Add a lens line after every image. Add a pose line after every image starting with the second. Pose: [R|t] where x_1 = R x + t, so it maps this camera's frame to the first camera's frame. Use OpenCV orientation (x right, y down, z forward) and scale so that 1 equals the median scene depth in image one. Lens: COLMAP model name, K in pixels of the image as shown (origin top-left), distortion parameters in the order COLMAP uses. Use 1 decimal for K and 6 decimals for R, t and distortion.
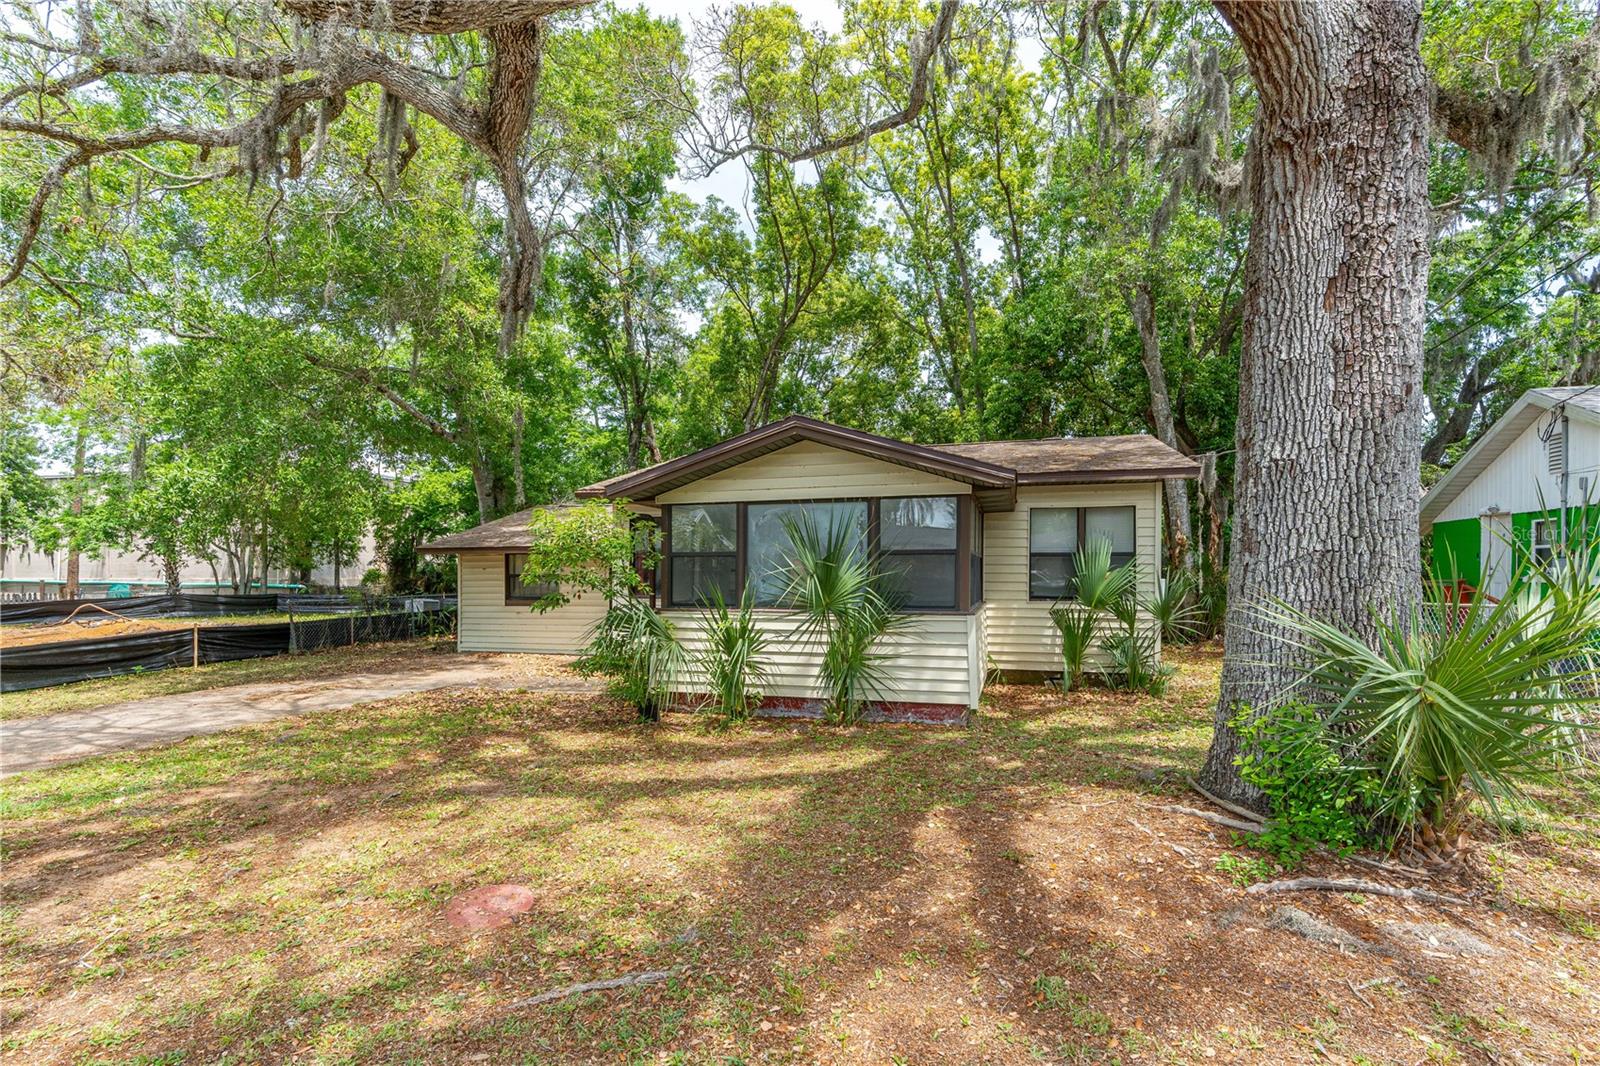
lens RADIAL K [[742.6, 0, 800.0], [0, 742.6, 533.0], [0, 0, 1]] dist [-0.002802, -0.000123]
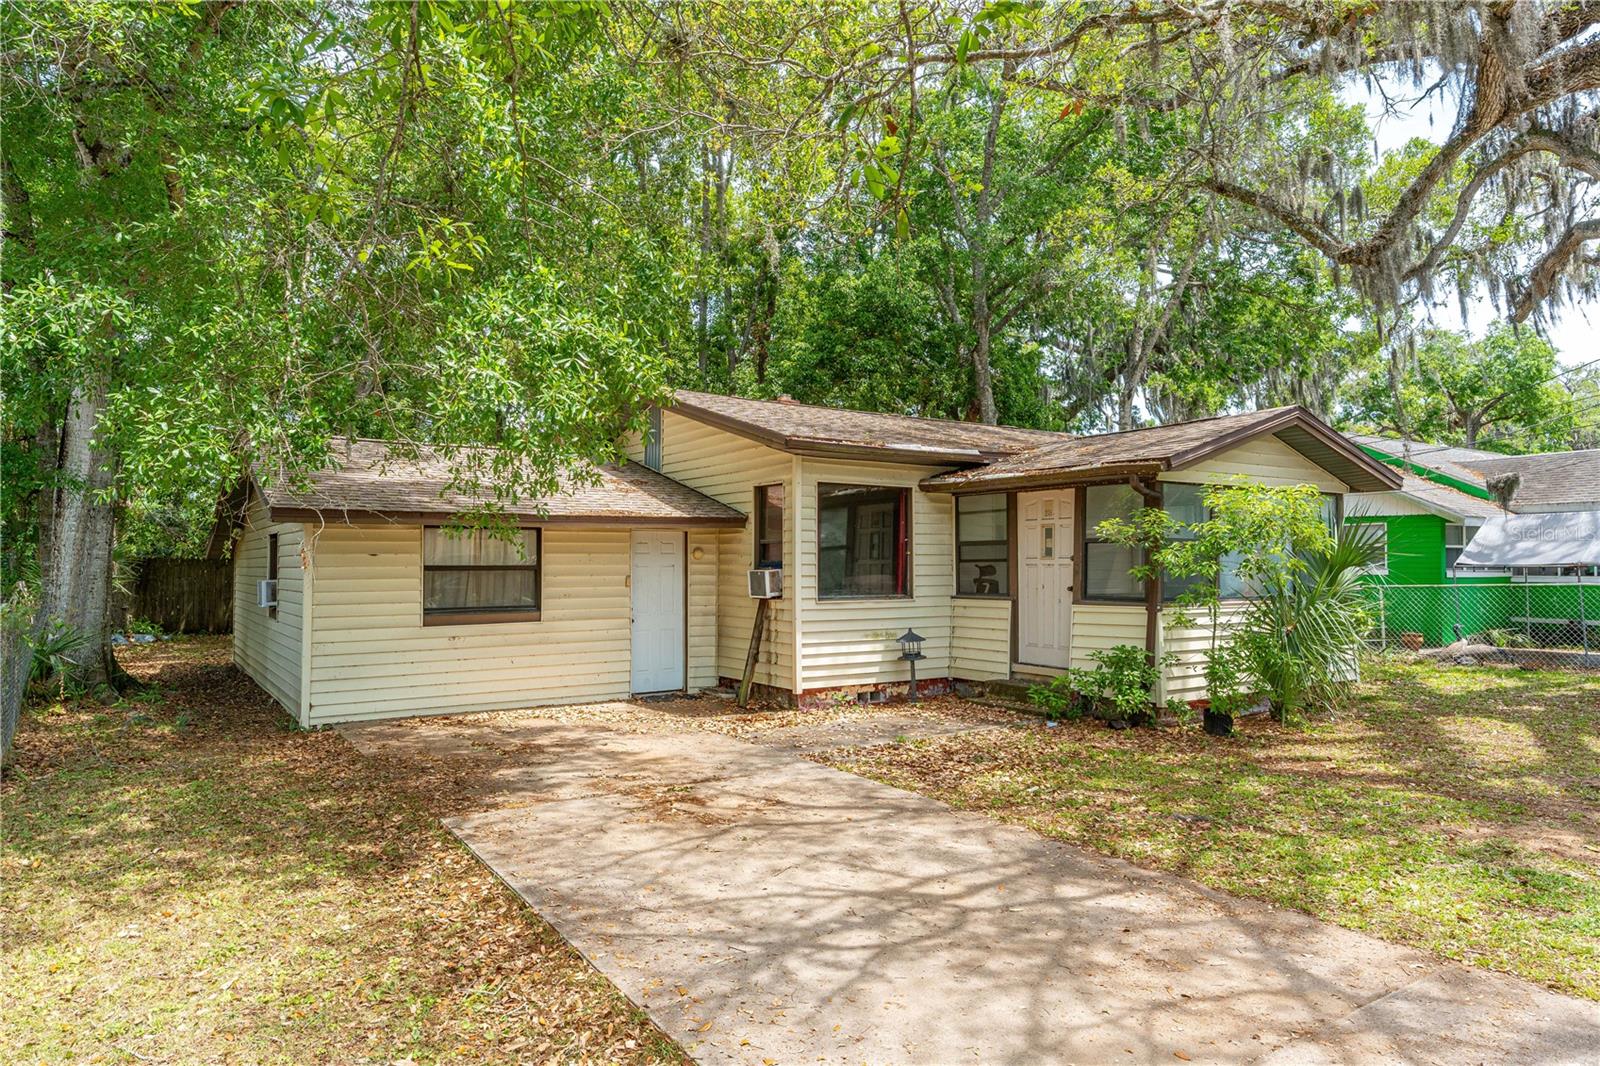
lens RADIAL K [[998.4, 0, 796.0], [0, 998.4, 534.6], [0, 0, 1]] dist [0.007341, -0.001233]
pose [[0.636868, 0.025872, 0.770539, -1.684312], [-0.042533, 0.999094, 0.001609, 0.048522], [-0.769799, -0.033798, 0.637391, 0.783344]]
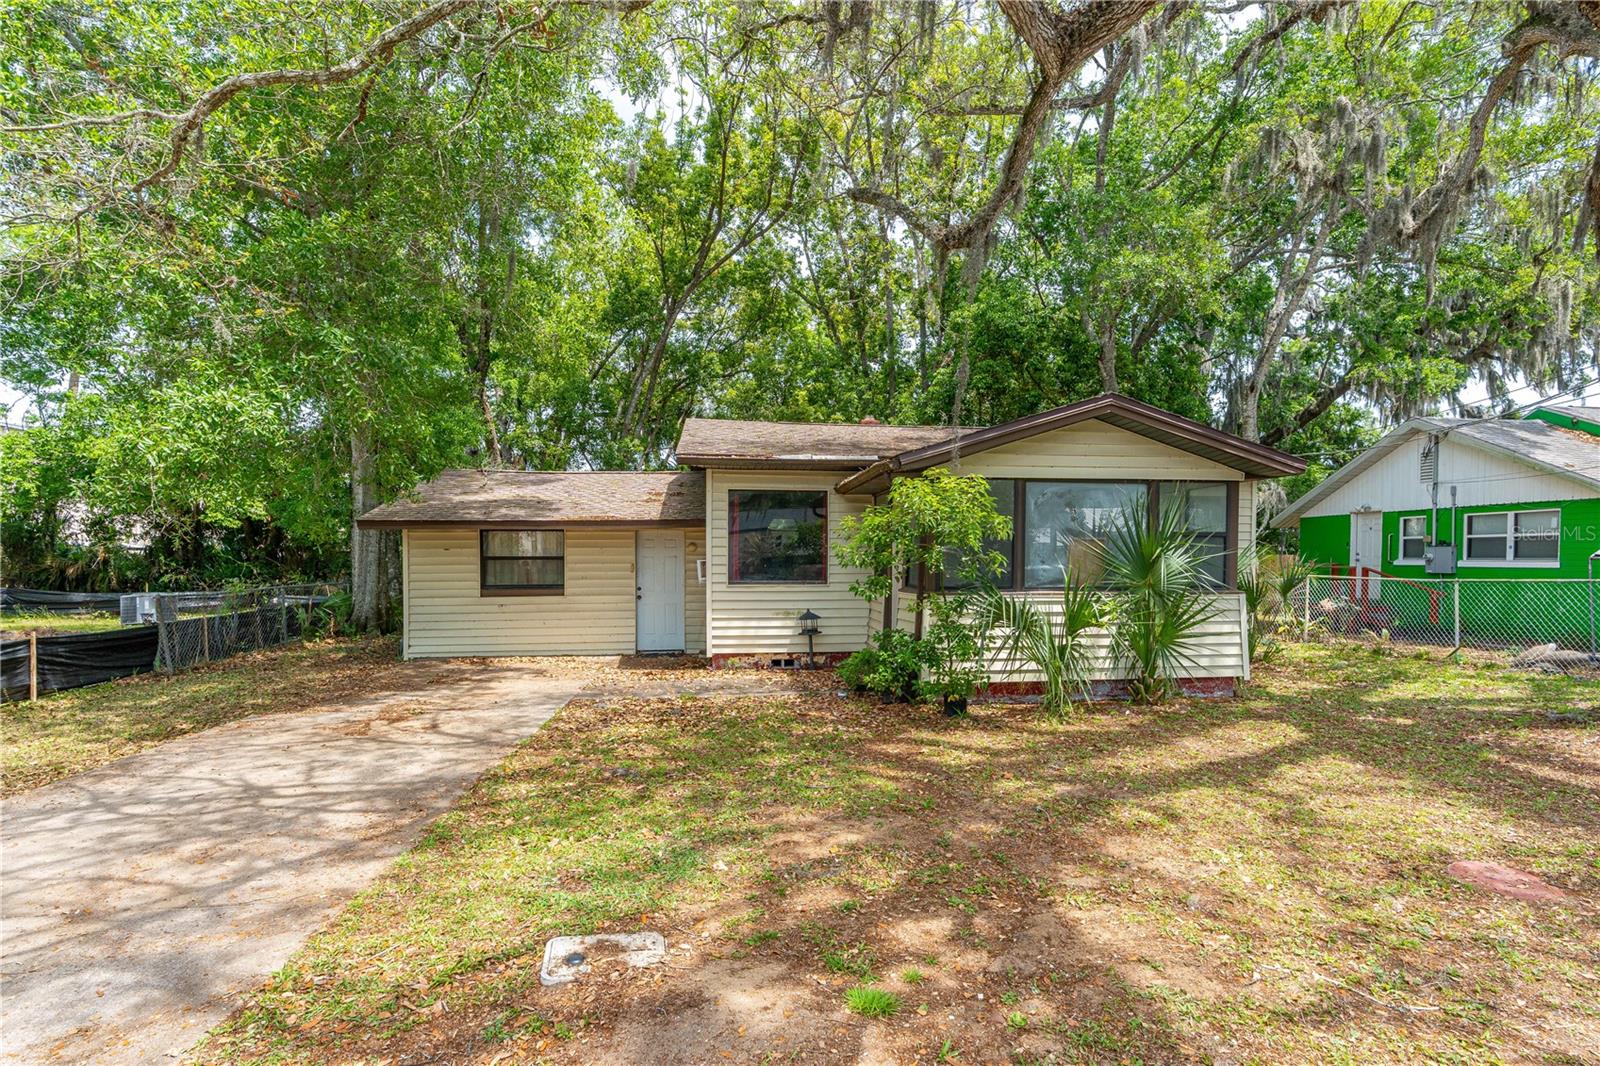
lens RADIAL K [[793.1, 0, 853.3], [0, 793.1, 537.5], [0, 0, 1]] dist [-0.001385, 0.000527]
pose [[0.915457, 0.013043, 0.402204, -0.817645], [-0.023896, 0.999473, 0.021978, 0.018865], [-0.401705, -0.029731, 0.915286, 0.190935]]
